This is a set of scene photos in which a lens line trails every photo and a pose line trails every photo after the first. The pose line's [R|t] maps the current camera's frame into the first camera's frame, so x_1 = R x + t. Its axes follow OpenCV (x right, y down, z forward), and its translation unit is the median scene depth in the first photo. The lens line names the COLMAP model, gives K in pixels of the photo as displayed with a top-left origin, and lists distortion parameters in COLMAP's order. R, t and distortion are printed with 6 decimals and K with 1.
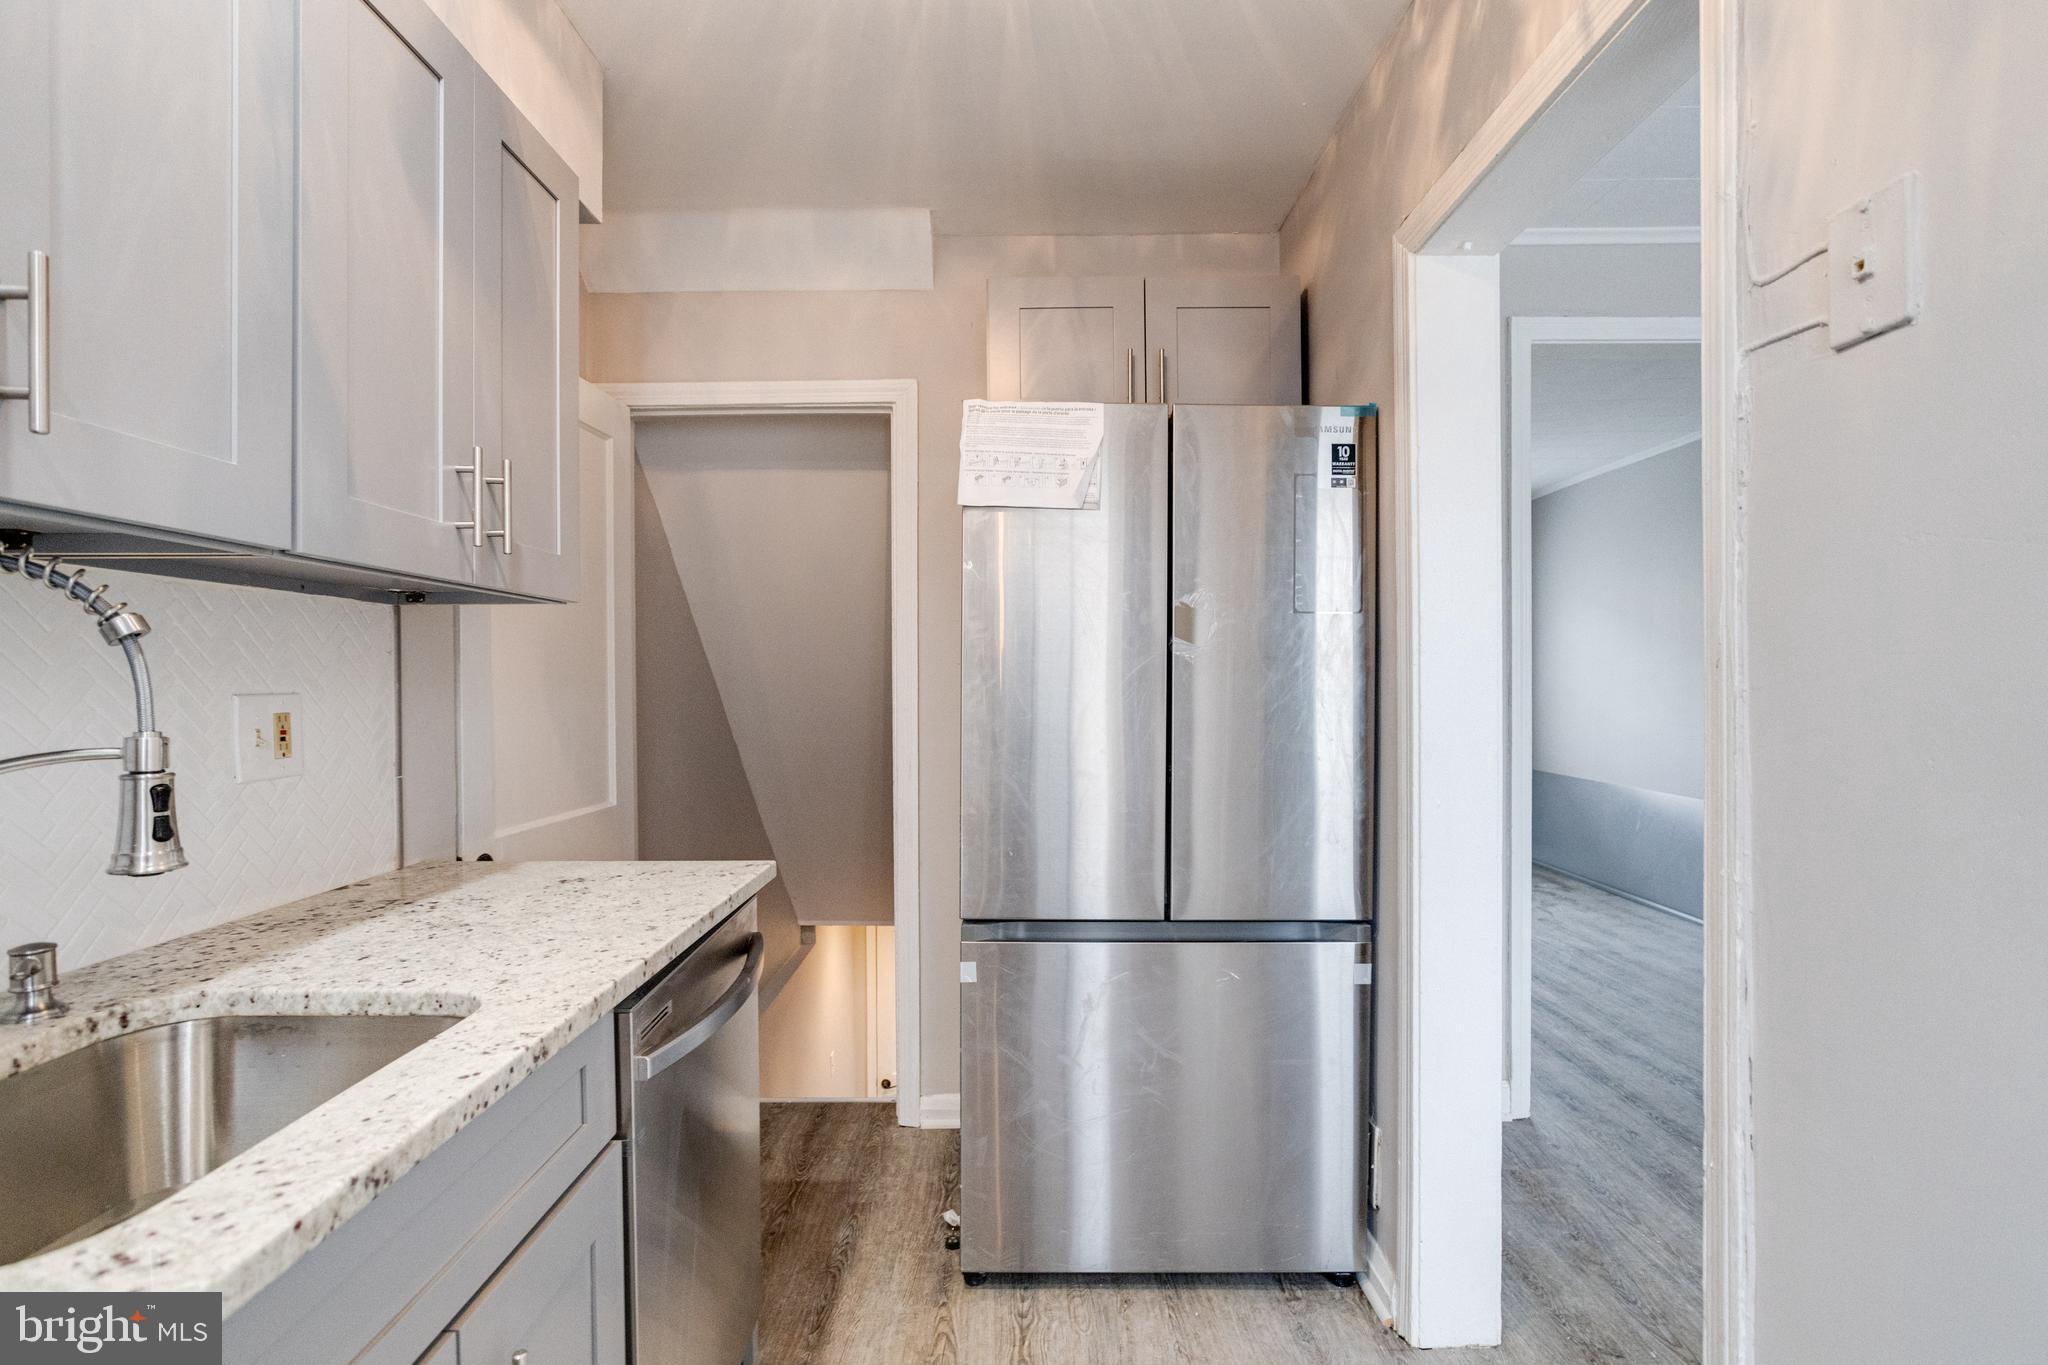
lens RADIAL K [[1017.2, 0, 1019.4], [0, 1017.2, 657.3], [0, 0, 1]] dist [-0.040156, 0.021797]
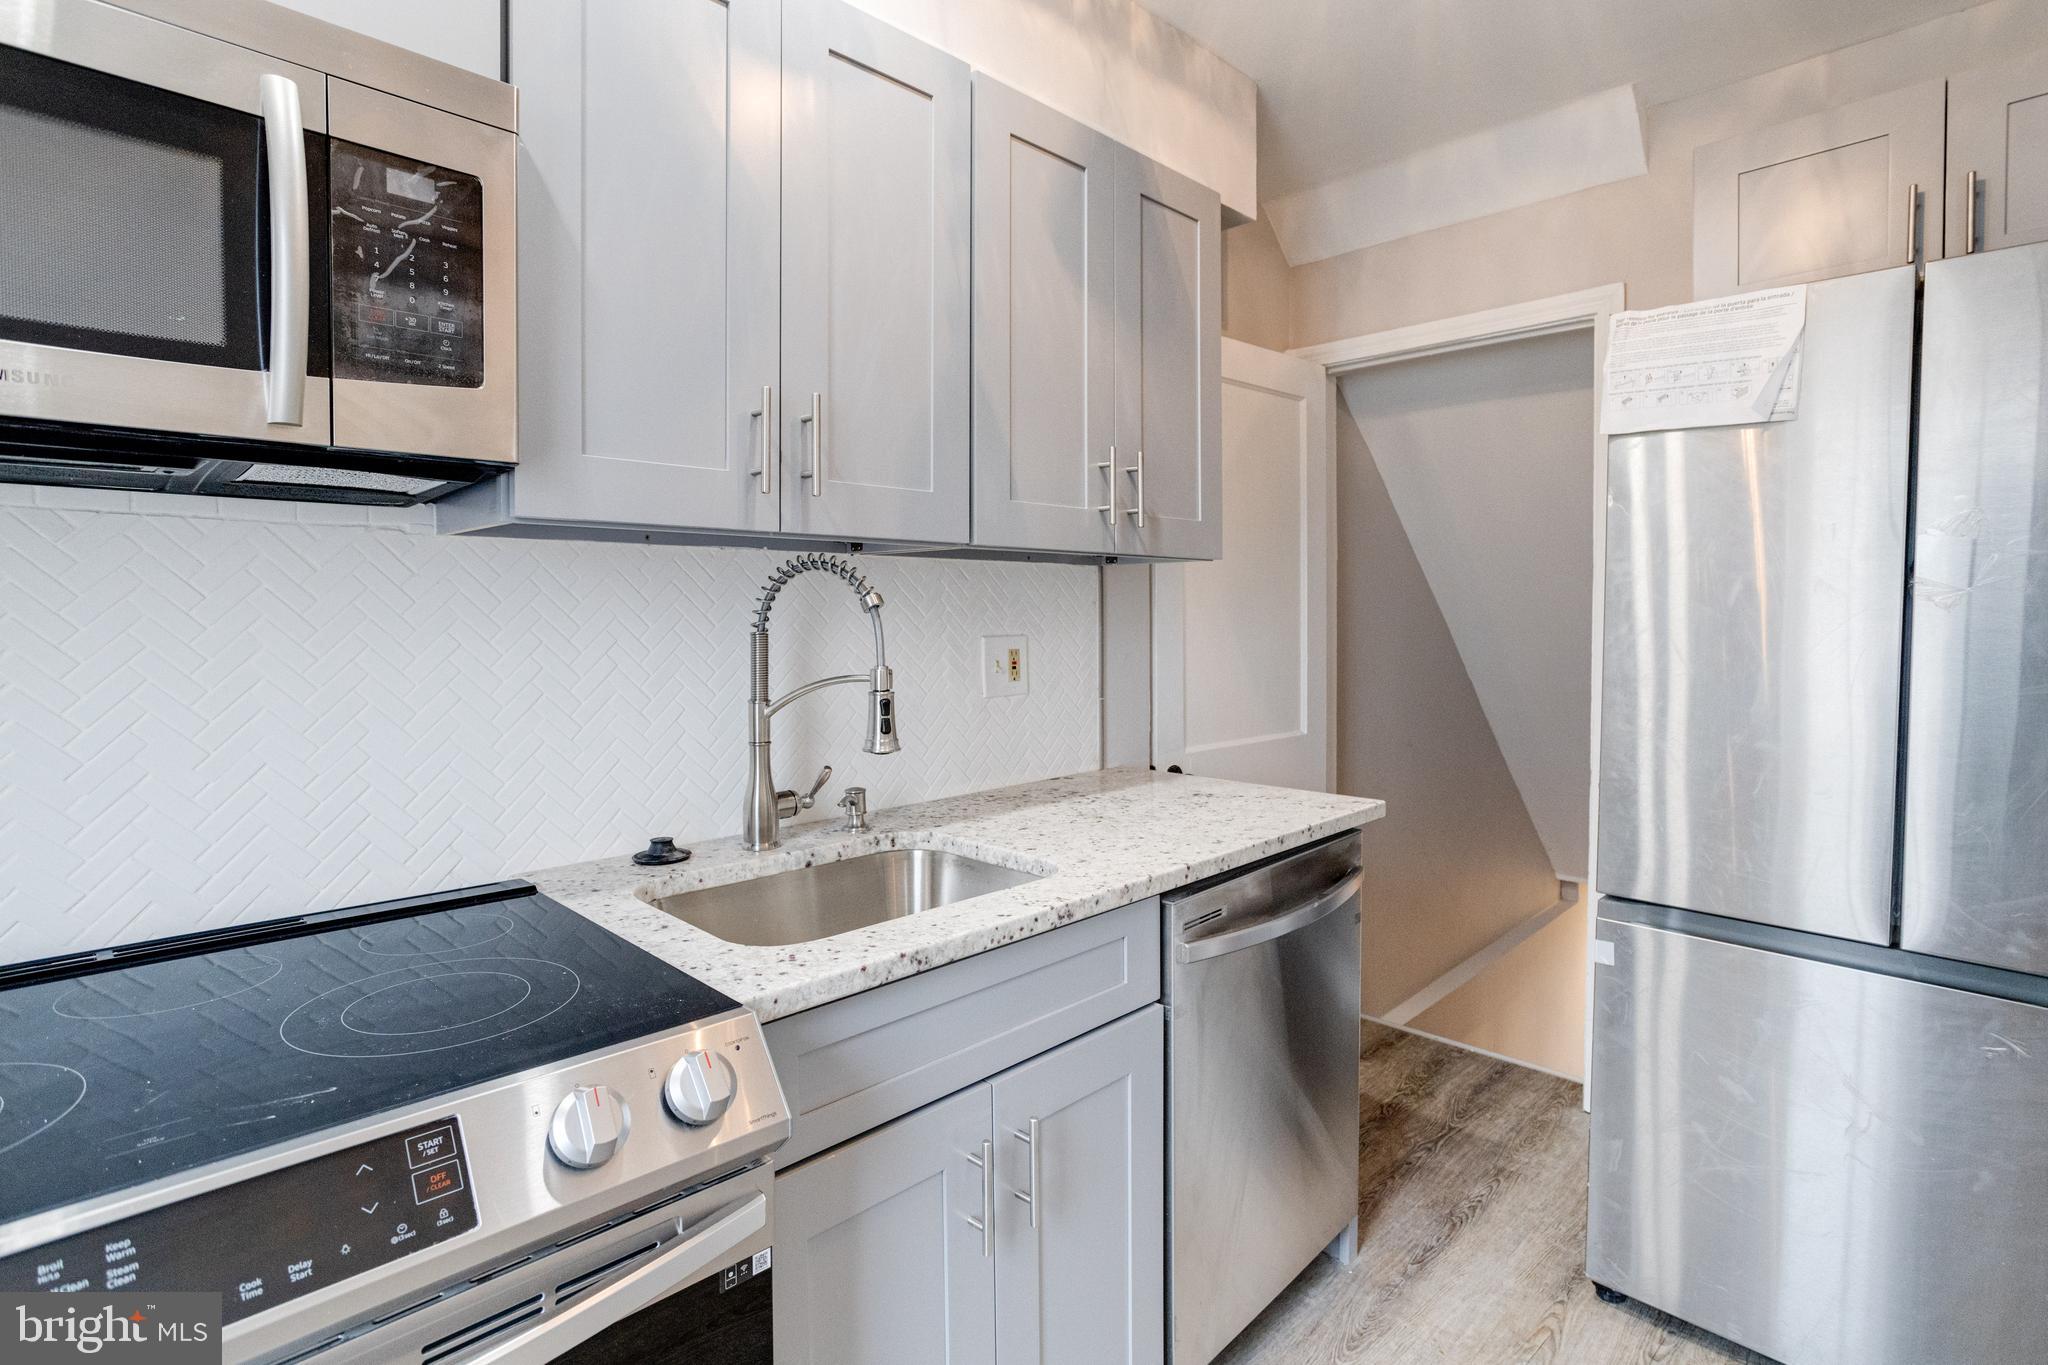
lens RADIAL K [[994.9, 0, 974.8], [0, 994.9, 599.1], [0, 0, 1]] dist [-0.044680, 0.021026]
pose [[0.691211, -0.007219, -0.722617, 0.197878], [0.017097, 0.999834, 0.006365, -0.020629], [0.722451, -0.016754, 0.691219, -0.003691]]
